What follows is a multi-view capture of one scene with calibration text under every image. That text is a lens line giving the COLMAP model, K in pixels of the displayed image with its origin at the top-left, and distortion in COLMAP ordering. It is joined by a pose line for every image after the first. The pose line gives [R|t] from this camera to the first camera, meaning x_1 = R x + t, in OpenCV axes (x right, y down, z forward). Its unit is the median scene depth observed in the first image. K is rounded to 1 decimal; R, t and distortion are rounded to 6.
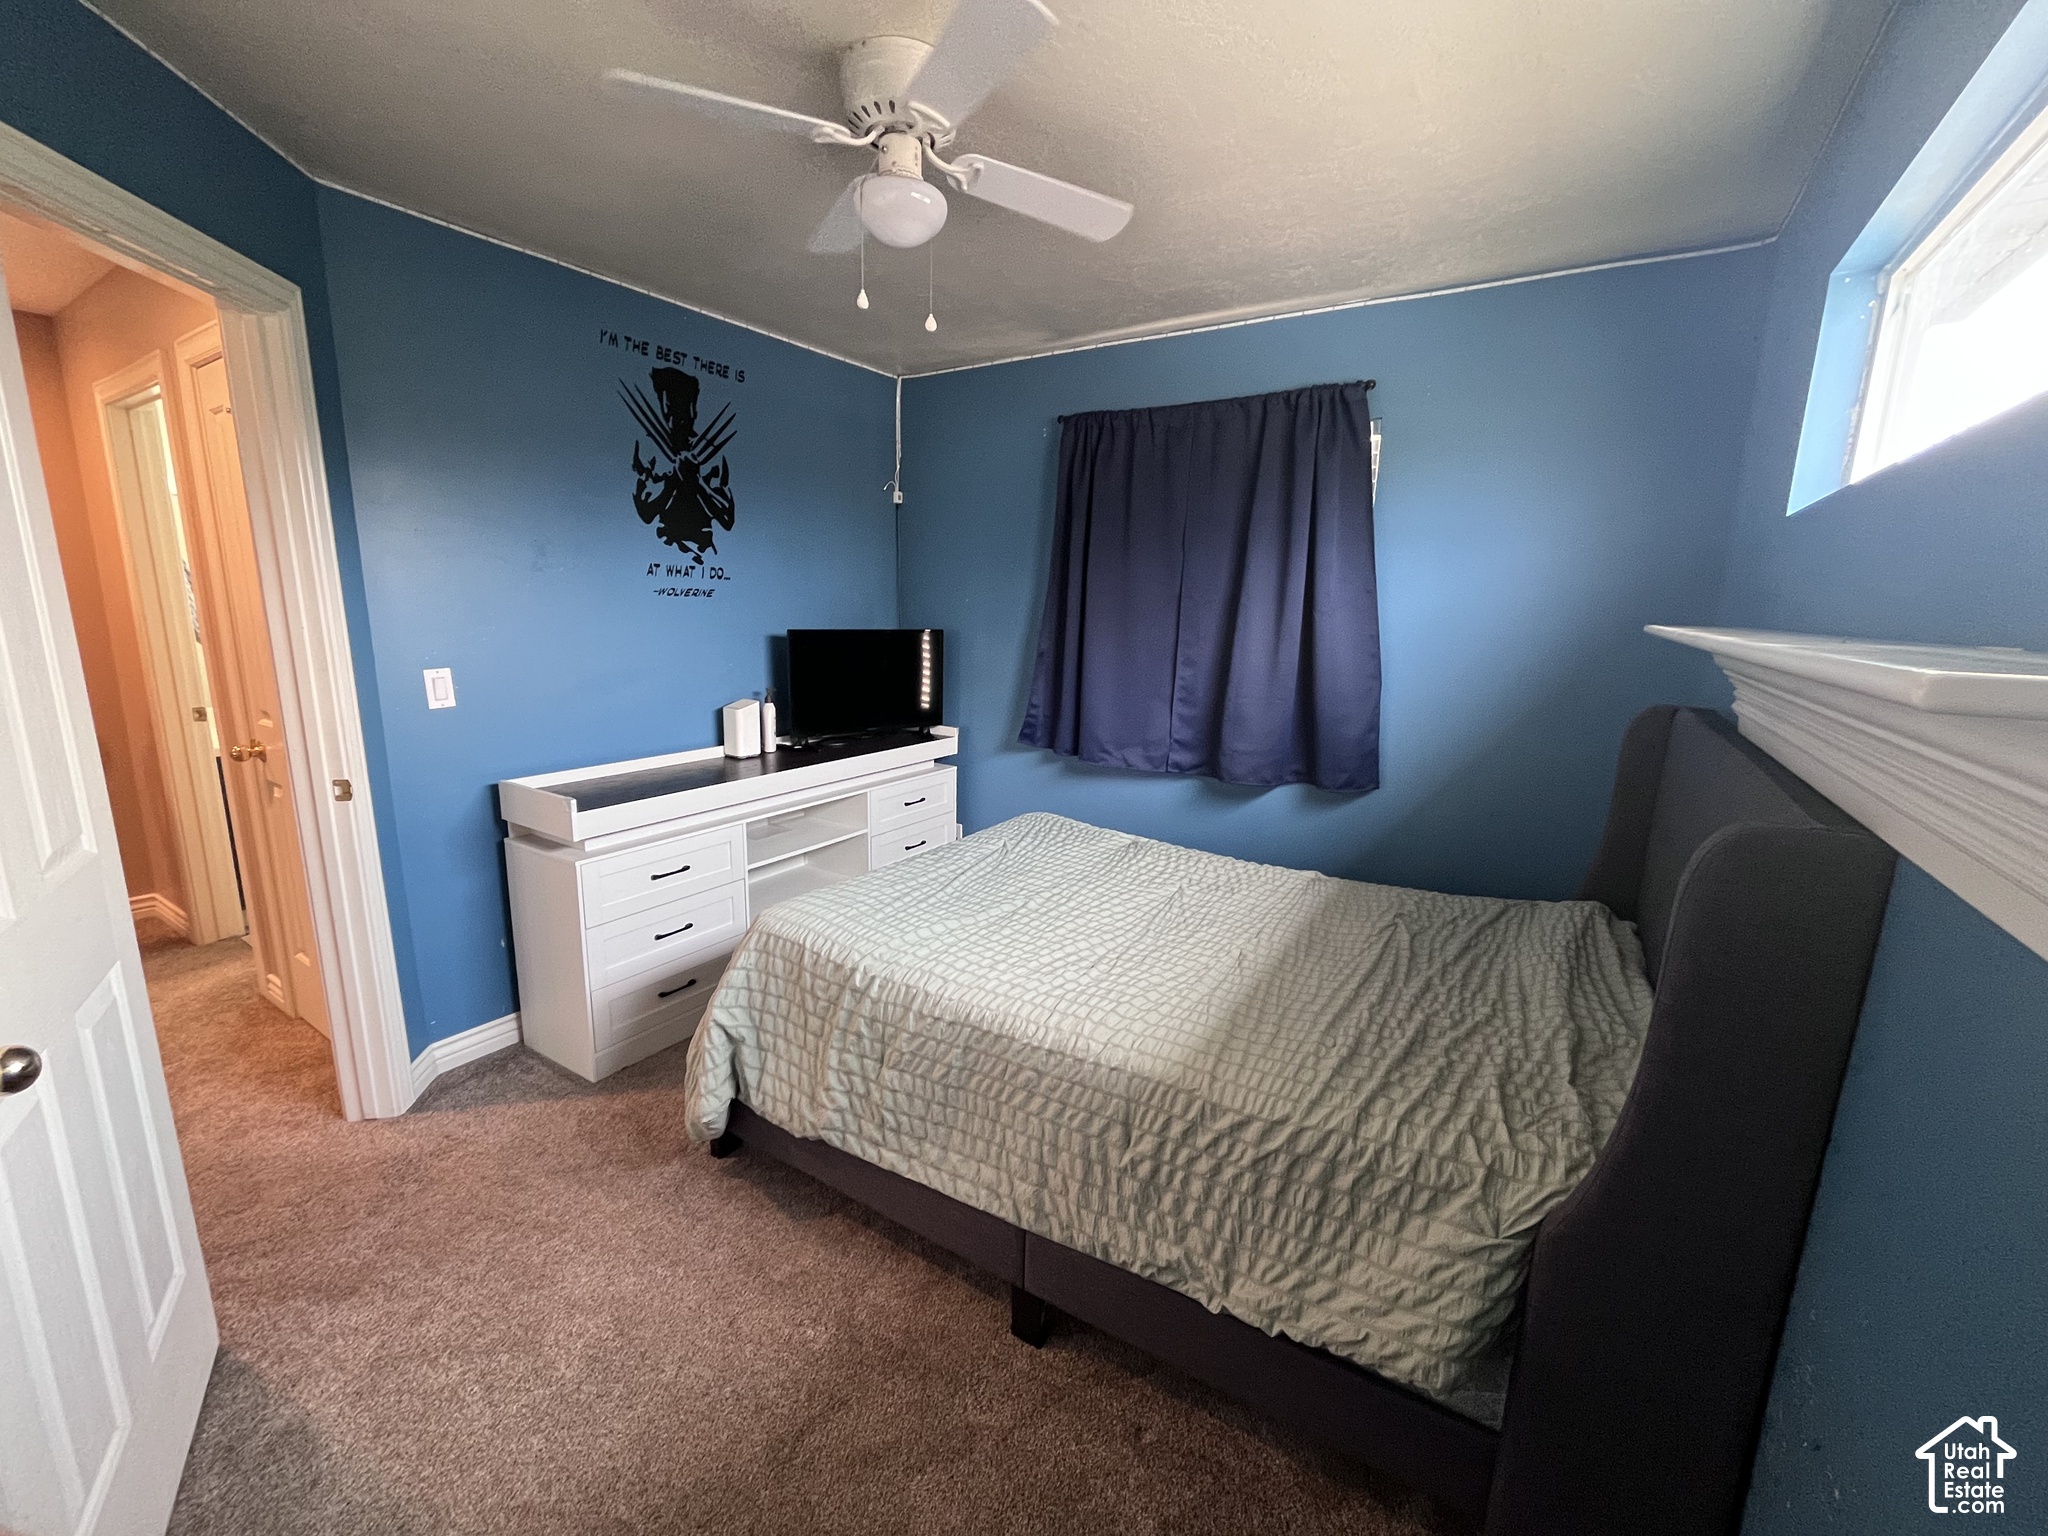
lens RADIAL K [[835.2, 0, 1029.9], [0, 835.2, 764.5], [0, 0, 1]] dist [0.001606, 0.000160]
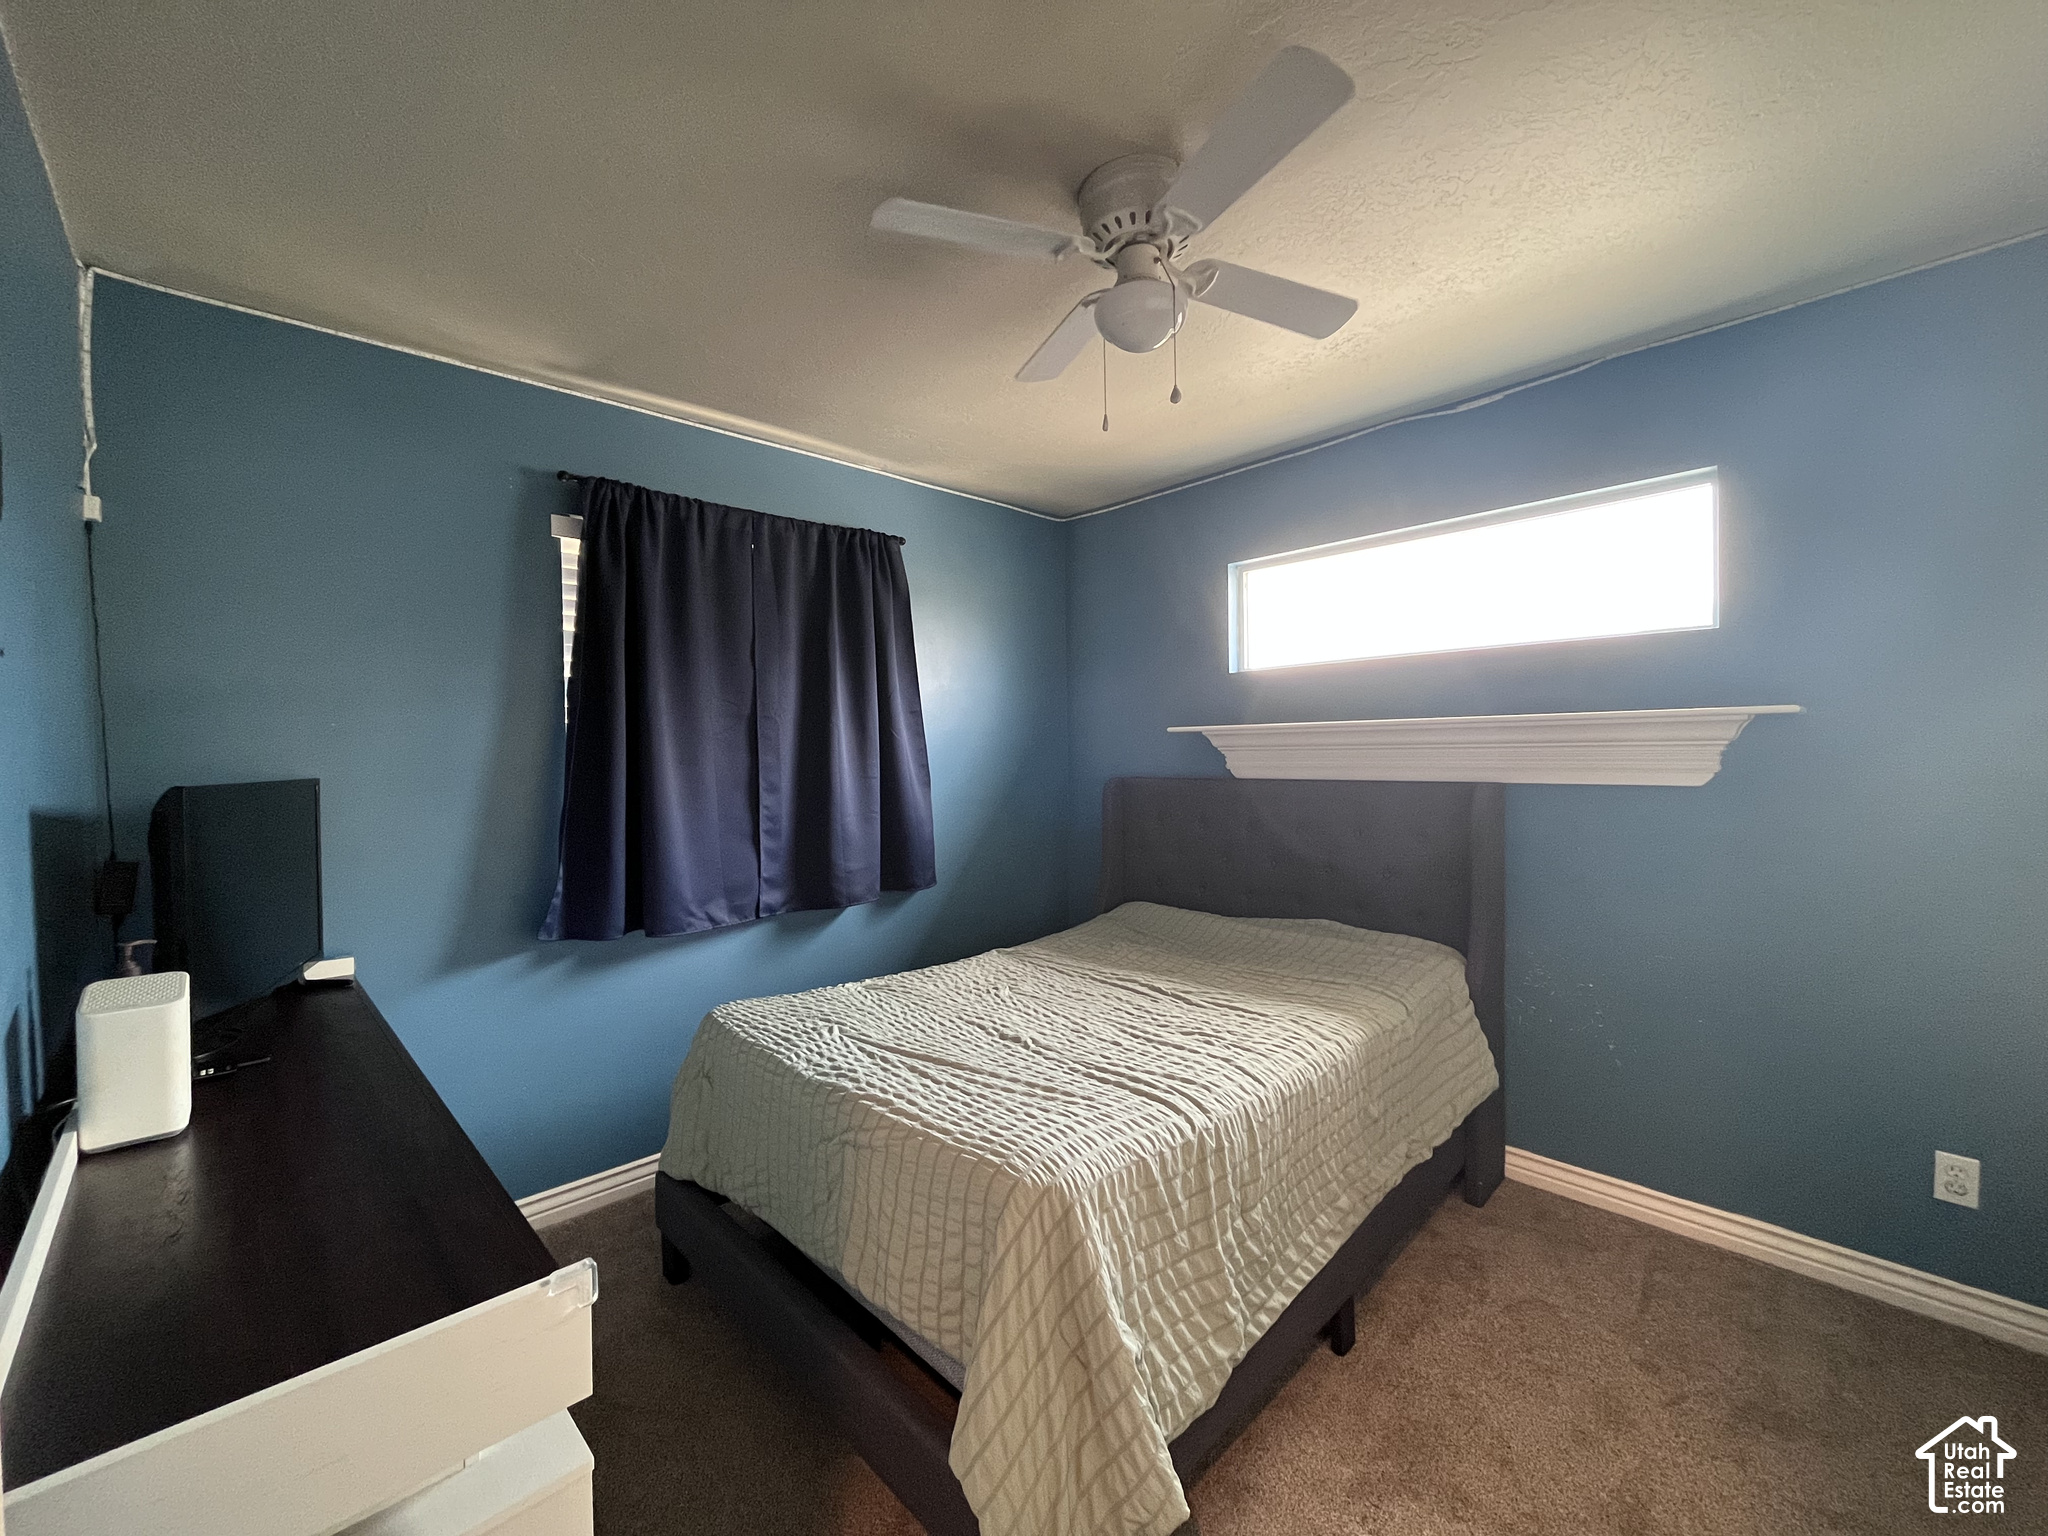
lens RADIAL K [[835.2, 0, 1029.9], [0, 835.2, 764.5], [0, 0, 1]] dist [0.001606, 0.000160]
pose [[0.233144, -0.047771, 0.971268, -0.615417], [0.204520, 0.978862, -0.000948, -0.091166], [-0.950692, 0.198864, 0.237986, 0.522994]]
